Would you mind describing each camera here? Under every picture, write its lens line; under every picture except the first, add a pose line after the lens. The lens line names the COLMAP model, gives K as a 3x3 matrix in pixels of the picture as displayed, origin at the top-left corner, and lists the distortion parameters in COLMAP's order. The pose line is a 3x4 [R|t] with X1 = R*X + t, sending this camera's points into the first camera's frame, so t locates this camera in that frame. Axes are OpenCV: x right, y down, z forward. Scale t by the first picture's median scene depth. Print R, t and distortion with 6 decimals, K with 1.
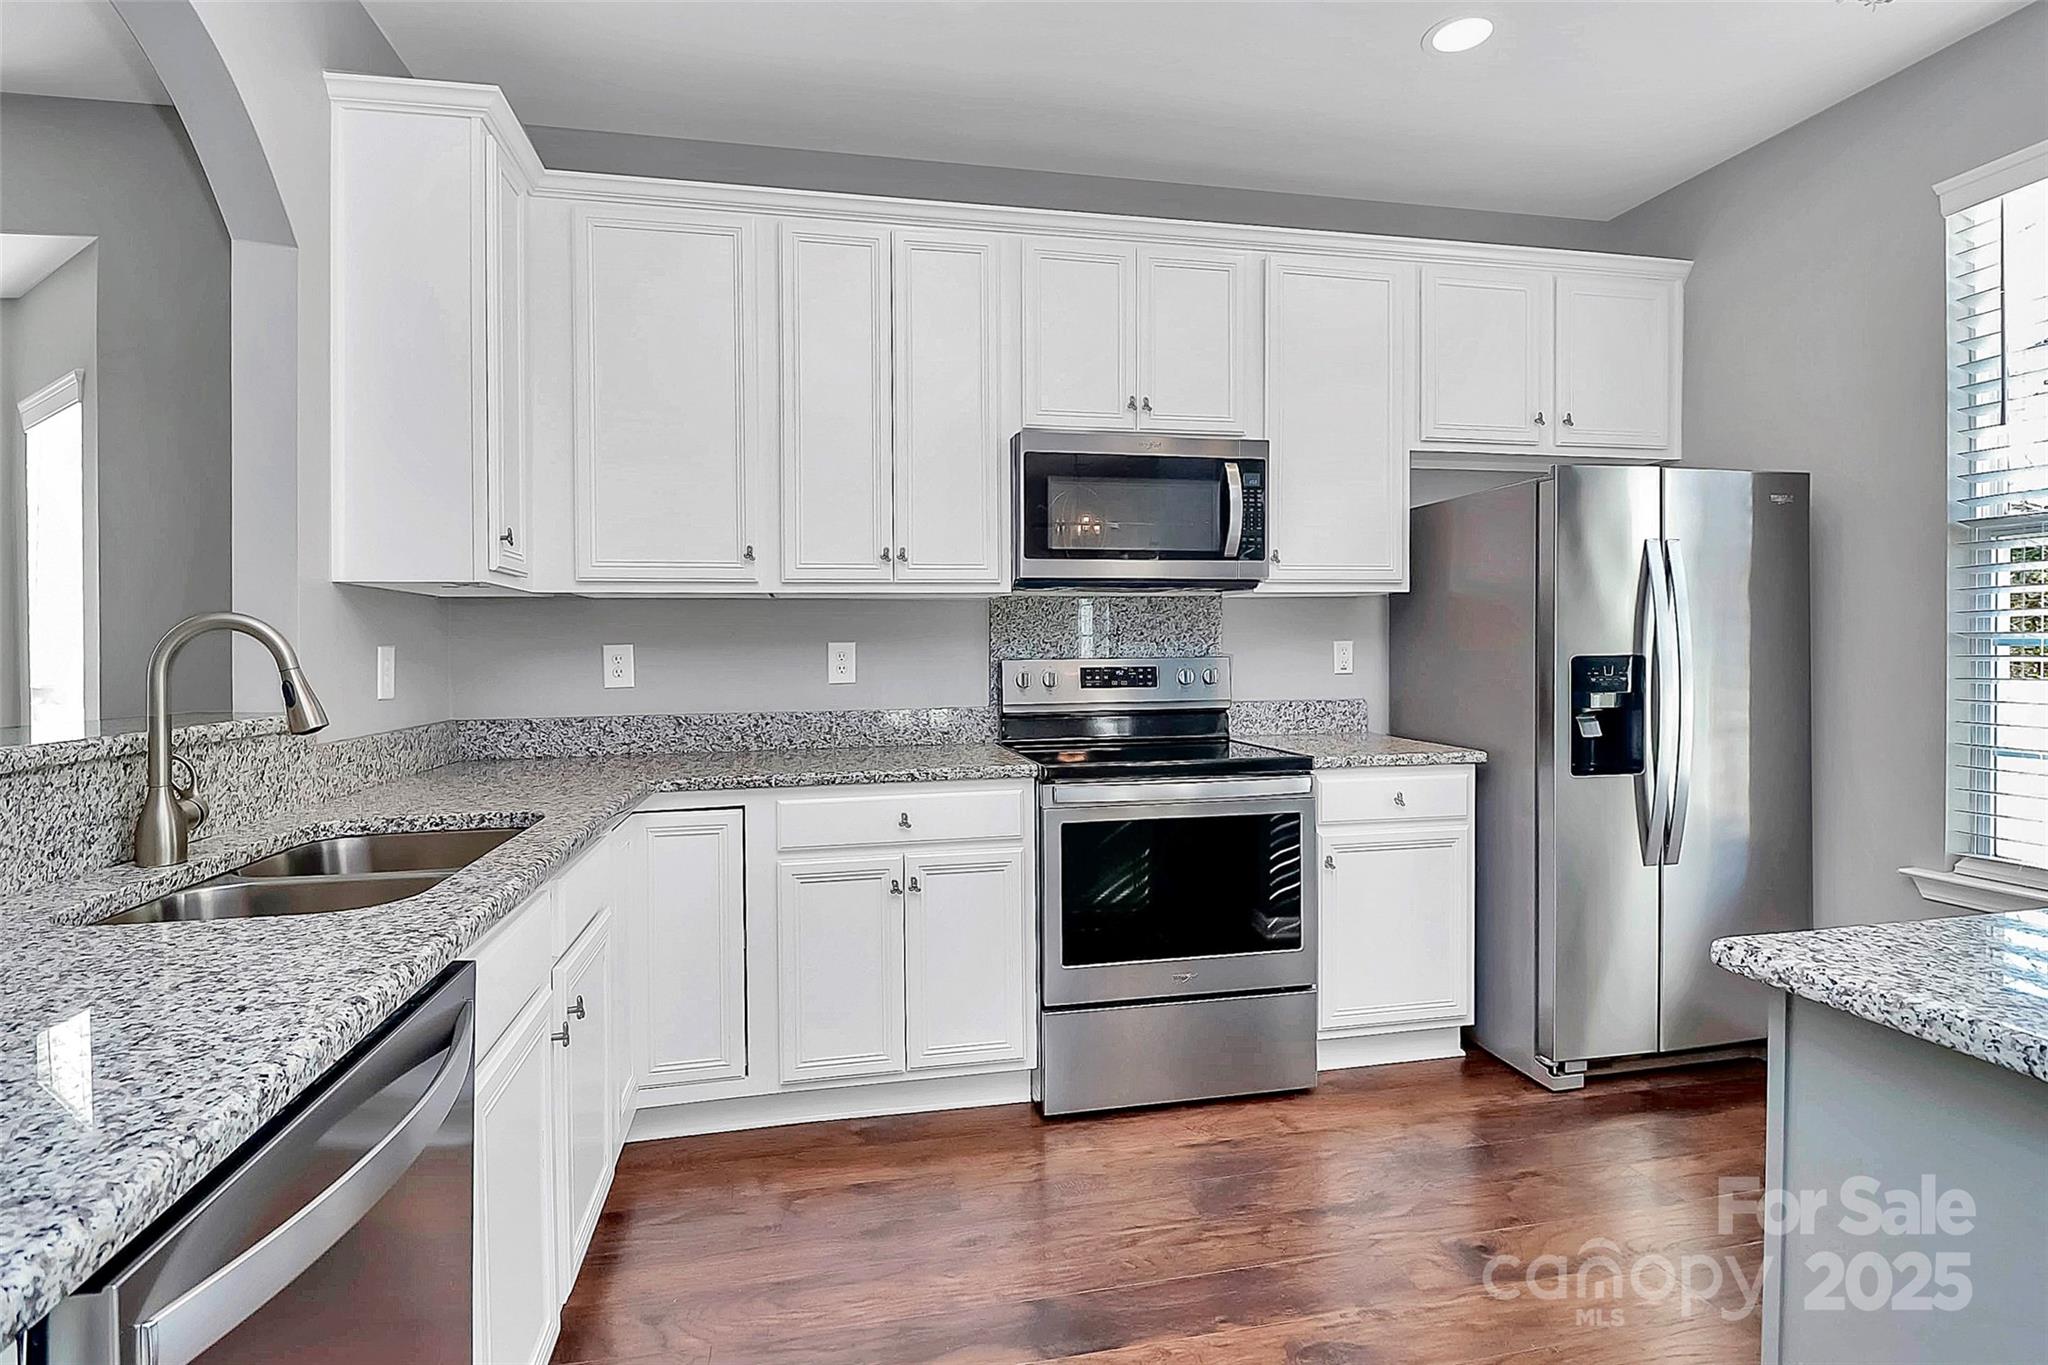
lens RADIAL K [[983.3, 0, 1007.6], [0, 983.3, 641.9], [0, 0, 1]] dist [-0.001113, -0.000737]
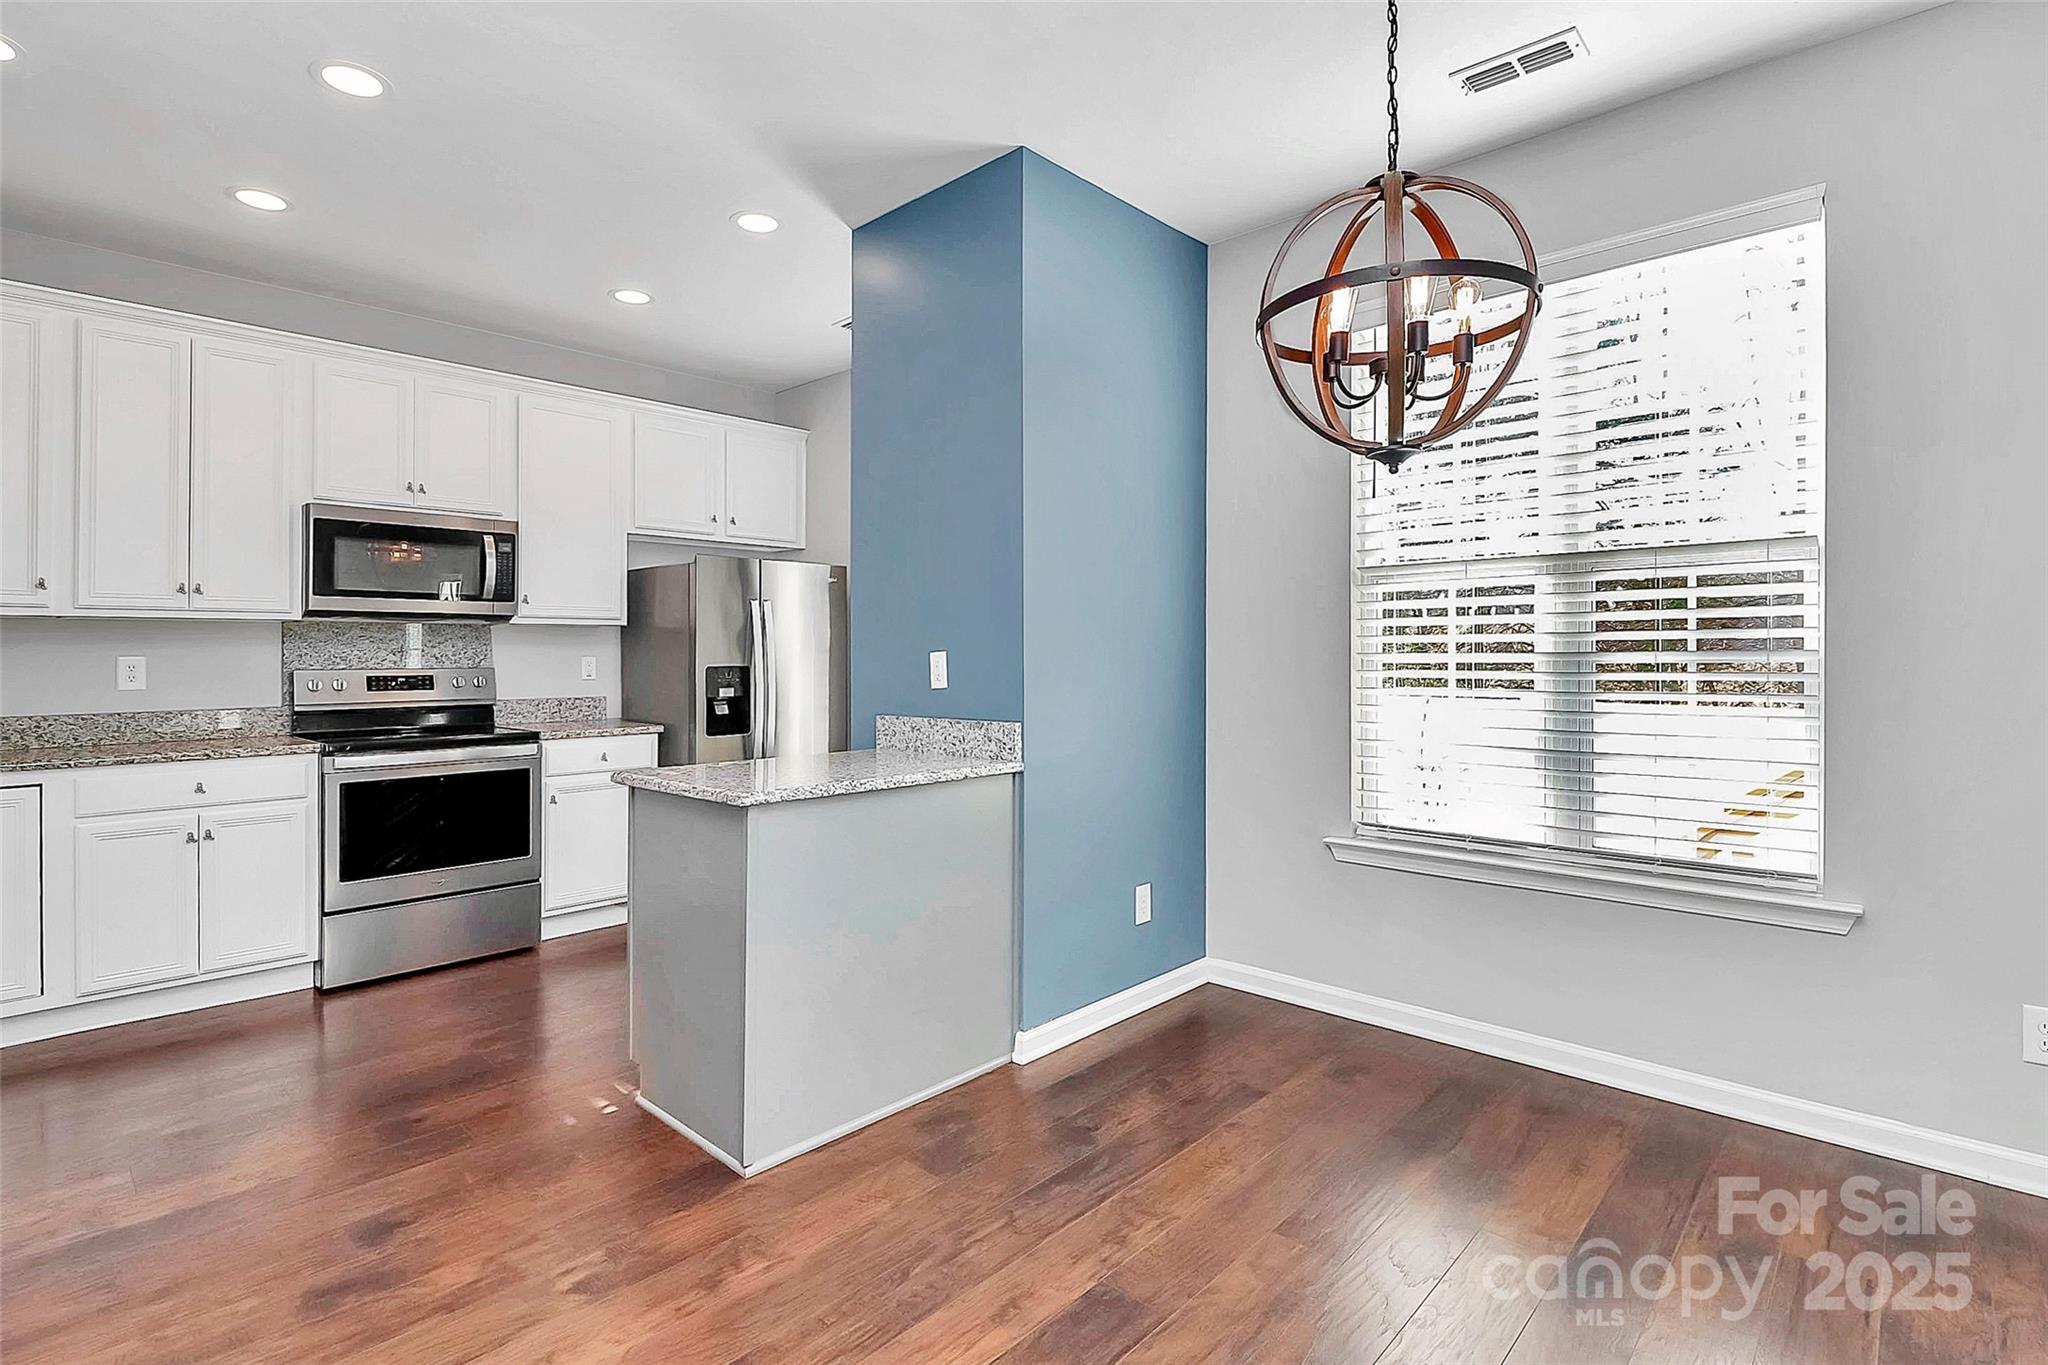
lens RADIAL K [[963.8, 0, 1020.8], [0, 963.8, 650.0], [0, 0, 1]] dist [0.001254, -0.012504]
pose [[0.813586, 0.008400, 0.581384, 0.041708], [-0.004372, 0.999956, -0.008329, -0.002518], [-0.581428, 0.004235, 0.813587, -0.652259]]
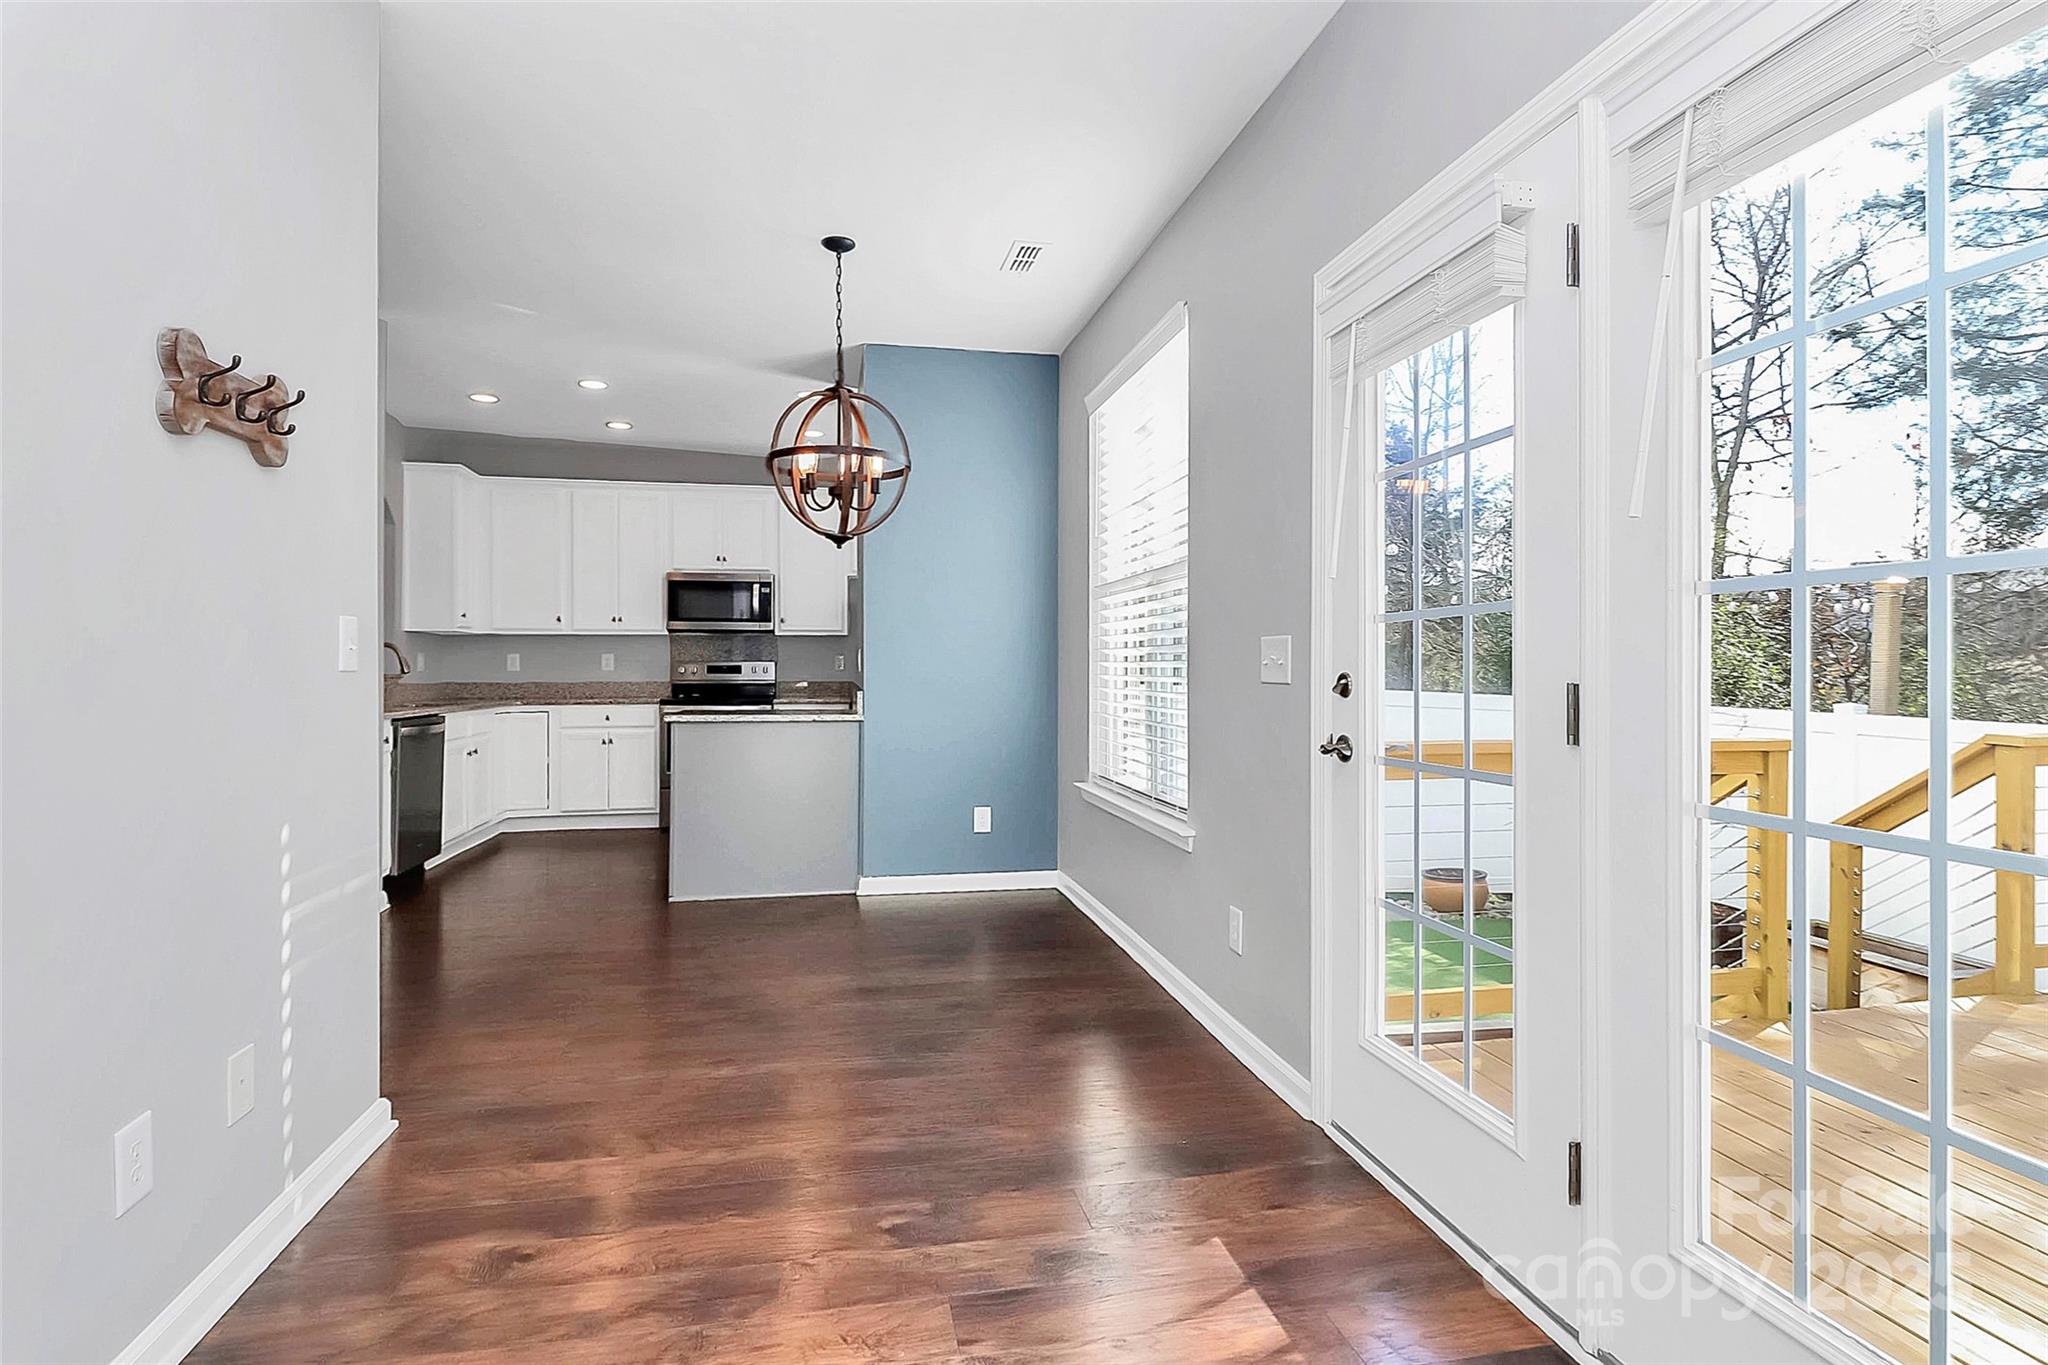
lens RADIAL K [[1004.8, 0, 1016.4], [0, 1004.8, 666.2], [0, 0, 1]] dist [-0.000437, -0.000086]
pose [[0.999946, 0.008894, -0.005390, 0.940187], [-0.008873, 0.999953, 0.003998, 0.013487], [0.005425, -0.003950, 0.999977, -1.613519]]
